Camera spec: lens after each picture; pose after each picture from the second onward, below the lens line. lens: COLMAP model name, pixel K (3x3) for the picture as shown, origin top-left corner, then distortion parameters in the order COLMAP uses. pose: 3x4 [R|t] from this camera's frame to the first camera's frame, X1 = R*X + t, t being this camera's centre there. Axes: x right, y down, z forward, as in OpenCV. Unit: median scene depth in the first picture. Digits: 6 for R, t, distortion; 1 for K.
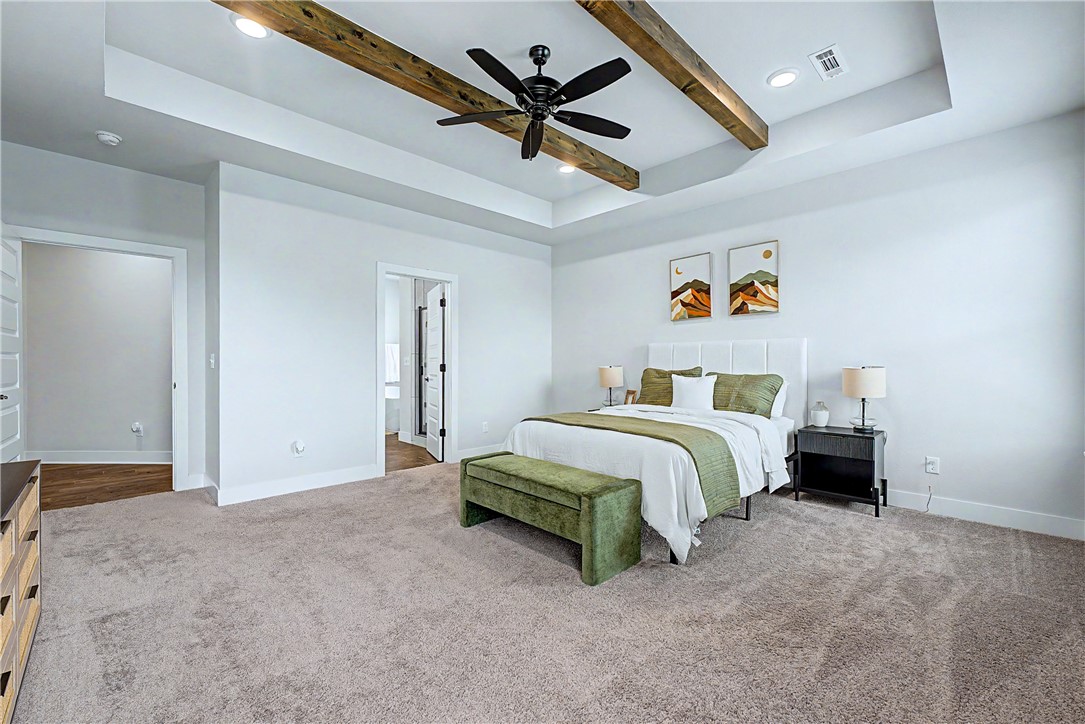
lens RADIAL K [[444.8, 0, 544.6], [0, 444.8, 366.5], [0, 0, 1]] dist [-0.010990, -0.000063]
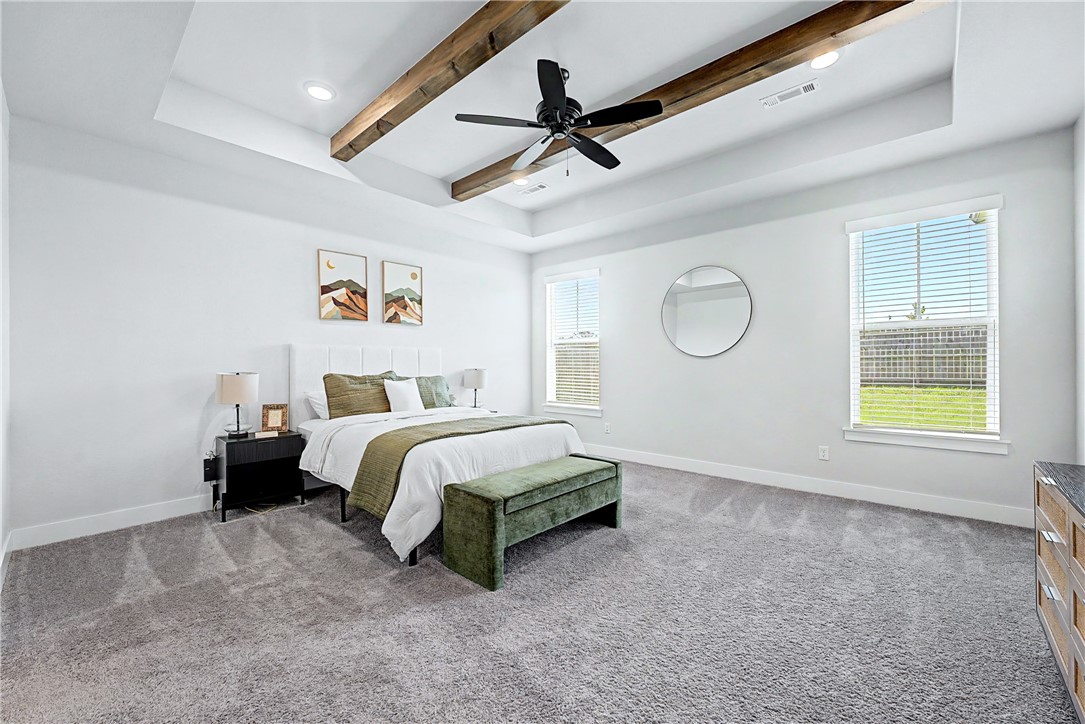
lens RADIAL K [[436.5, 0, 548.9], [0, 436.5, 352.5], [0, 0, 1]] dist [-0.000693, 0.001444]
pose [[-0.058440, 0.034094, 0.997709, -0.632319], [0.016741, 0.999310, -0.033168, -0.002842], [-0.998151, 0.014764, -0.058970, 0.659954]]
